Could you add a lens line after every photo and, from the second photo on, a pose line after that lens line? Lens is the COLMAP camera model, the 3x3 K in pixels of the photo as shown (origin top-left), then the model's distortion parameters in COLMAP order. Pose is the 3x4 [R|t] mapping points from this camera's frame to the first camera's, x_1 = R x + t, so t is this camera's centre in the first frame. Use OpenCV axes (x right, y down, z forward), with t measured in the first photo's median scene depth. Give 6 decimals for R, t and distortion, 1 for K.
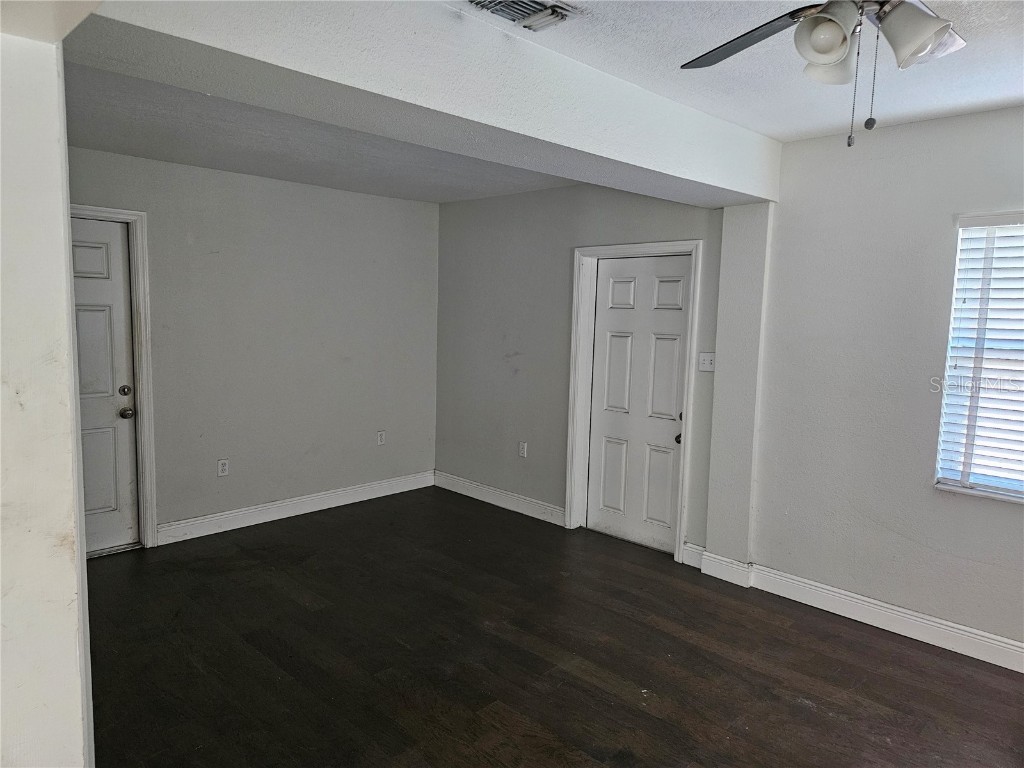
lens RADIAL K [[683.5, 0, 505.4], [0, 683.5, 382.7], [0, 0, 1]] dist [0.087868, -0.074368]
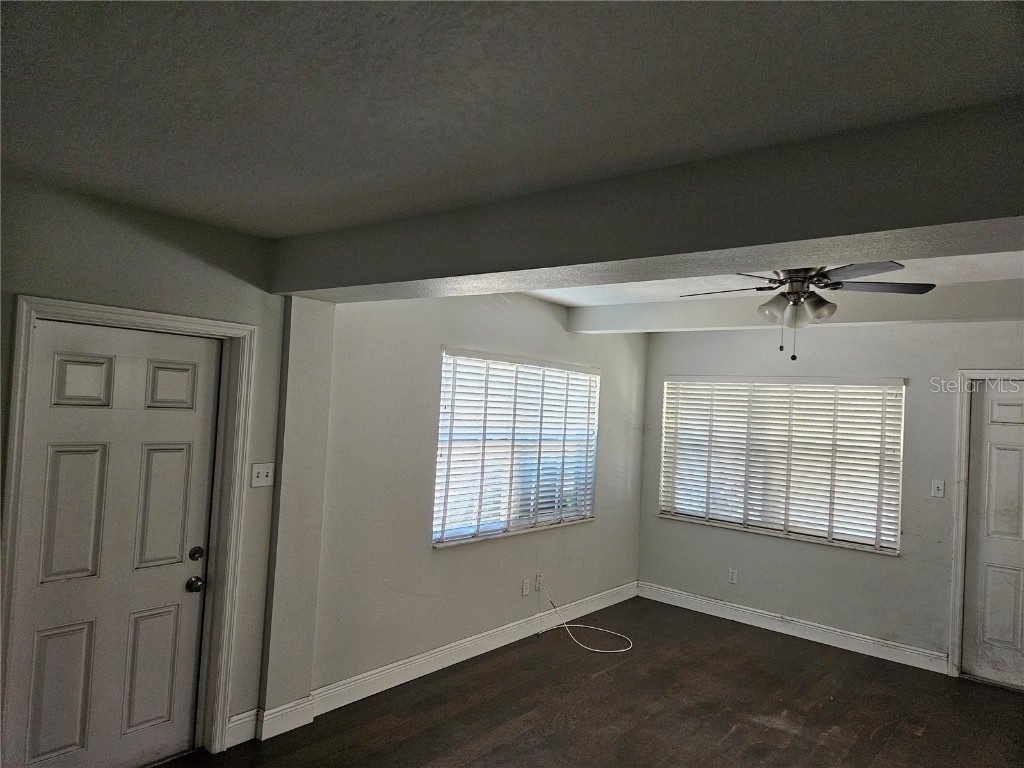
lens RADIAL K [[683.5, 0, 505.4], [0, 683.5, 382.7], [0, 0, 1]] dist [0.087868, -0.074368]
pose [[-0.093859, 0.002442, 0.995582, -0.701042], [0.053956, 0.998540, 0.002638, -0.160254], [-0.994122, 0.053965, -0.093854, 0.994870]]
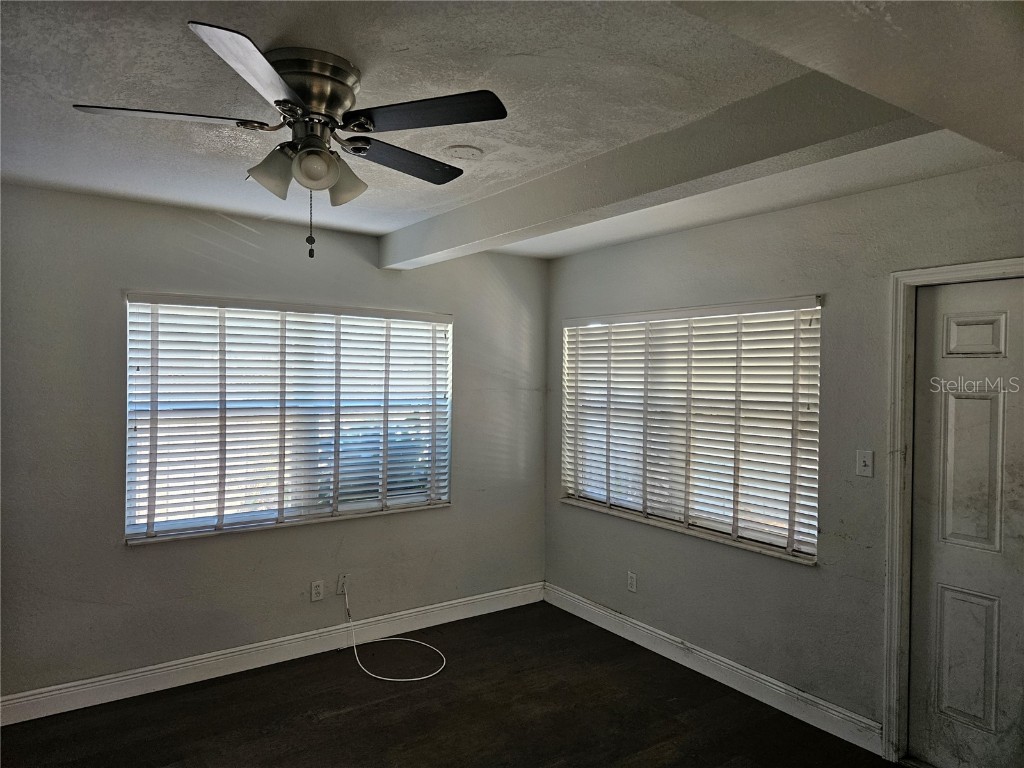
lens RADIAL K [[683.5, 0, 505.4], [0, 683.5, 382.7], [0, 0, 1]] dist [0.087868, -0.074368]
pose [[0.185691, -0.035611, 0.981963, -0.308954], [0.102089, 0.994634, 0.016766, -0.053966], [-0.977290, 0.097134, 0.188330, 0.228601]]
